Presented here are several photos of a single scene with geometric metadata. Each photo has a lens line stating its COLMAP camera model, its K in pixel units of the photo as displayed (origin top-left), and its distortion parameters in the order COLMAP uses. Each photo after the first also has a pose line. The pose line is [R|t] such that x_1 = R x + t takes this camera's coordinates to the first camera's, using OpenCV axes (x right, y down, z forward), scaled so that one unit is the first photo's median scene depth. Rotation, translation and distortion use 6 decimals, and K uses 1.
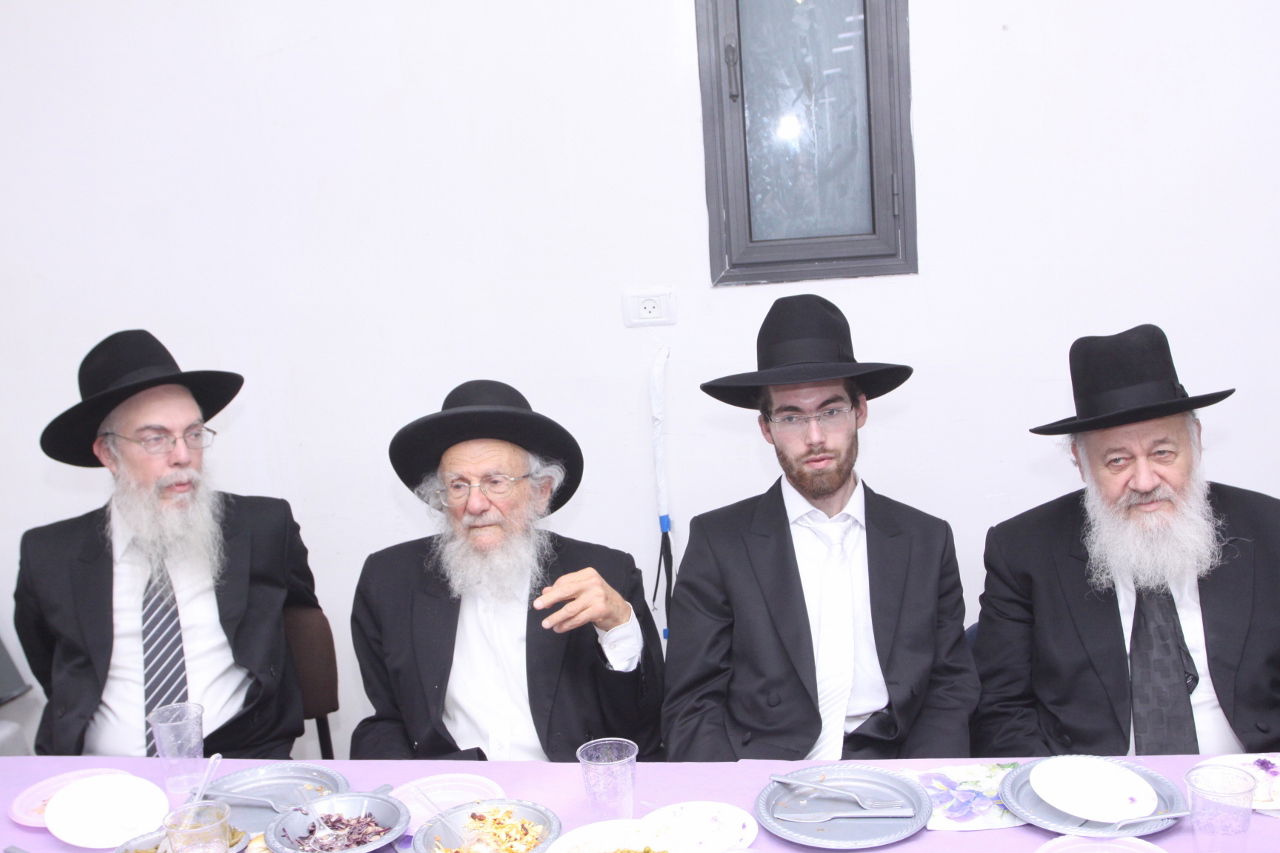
lens RADIAL K [[1432.6, 0, 640.0], [0, 1432.6, 426.5], [0, 0, 1]] dist [-0.000734, -0.006623]
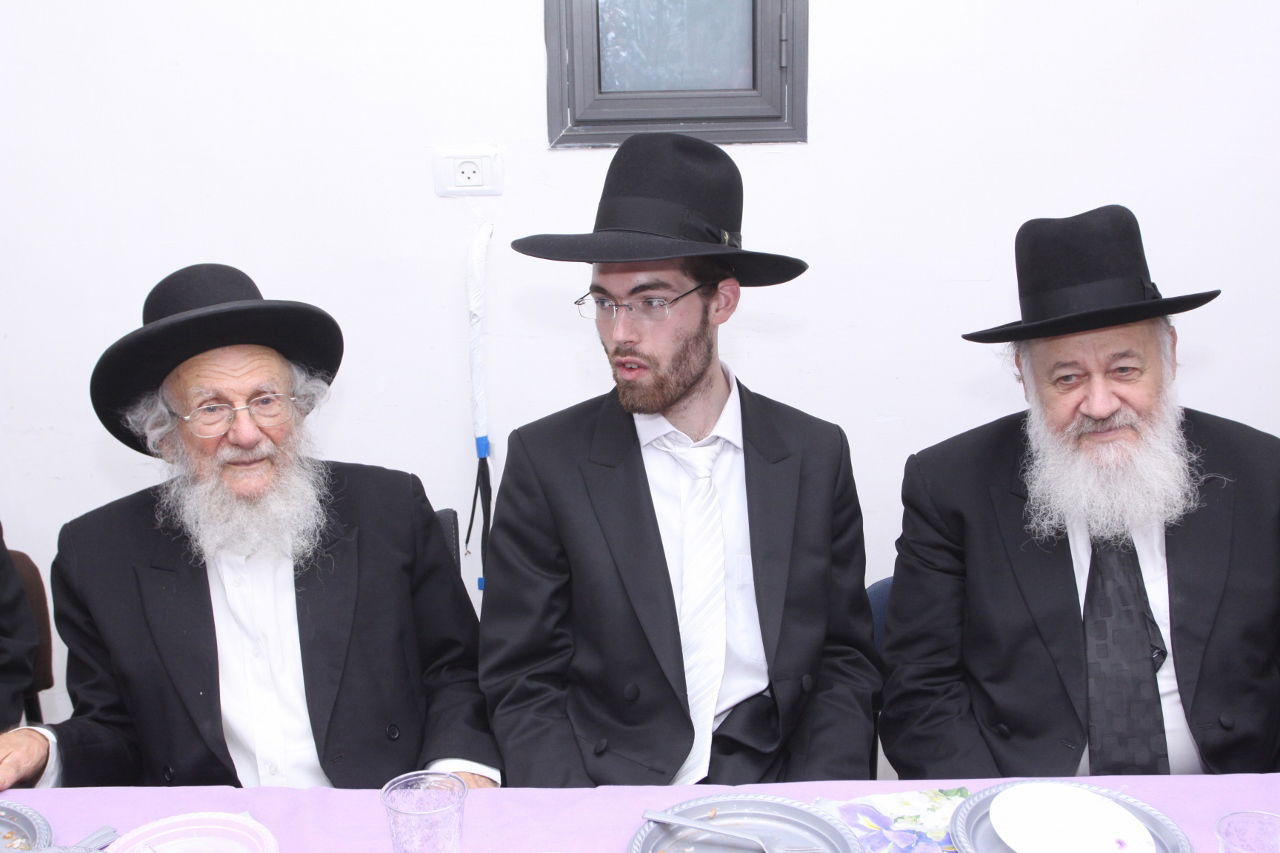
lens RADIAL K [[1164.6, 0, 640.0], [0, 1164.6, 426.5], [0, 0, 1]] dist [-0.003156, 0.001362]
pose [[0.984322, 0.014061, 0.175821, -0.012697], [-0.024675, 0.997993, 0.058326, 0.019018], [-0.174648, -0.061750, 0.982693, 0.405936]]
